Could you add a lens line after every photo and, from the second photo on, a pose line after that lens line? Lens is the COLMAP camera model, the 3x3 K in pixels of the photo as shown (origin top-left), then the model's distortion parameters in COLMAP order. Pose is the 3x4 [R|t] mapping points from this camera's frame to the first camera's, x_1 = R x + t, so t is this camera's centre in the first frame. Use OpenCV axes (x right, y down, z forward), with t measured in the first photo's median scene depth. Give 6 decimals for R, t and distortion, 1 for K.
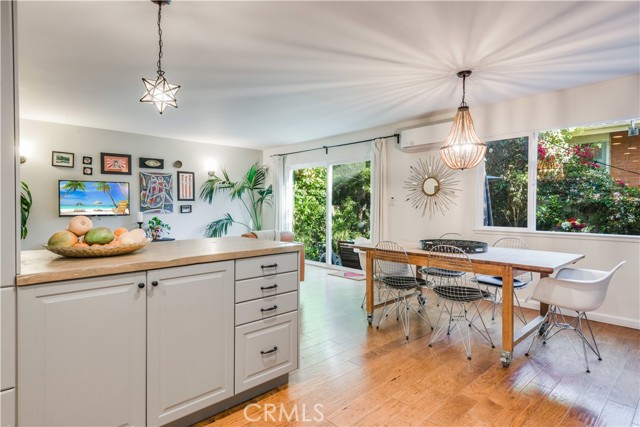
lens RADIAL K [[353.4, 0, 320.4], [0, 353.4, 211.6], [0, 0, 1]] dist [0.000969, 0.000188]
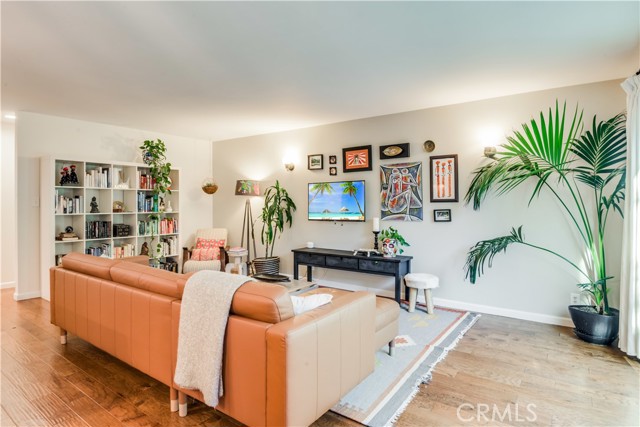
lens RADIAL K [[345.0, 0, 320.3], [0, 345.0, 208.9], [0, 0, 1]] dist [-0.003268, -0.000105]
pose [[0.218799, 0.002262, -0.975767, 0.178061], [-0.017993, 0.999837, -0.001716, -0.014985], [0.975604, 0.017932, 0.218804, 0.702357]]
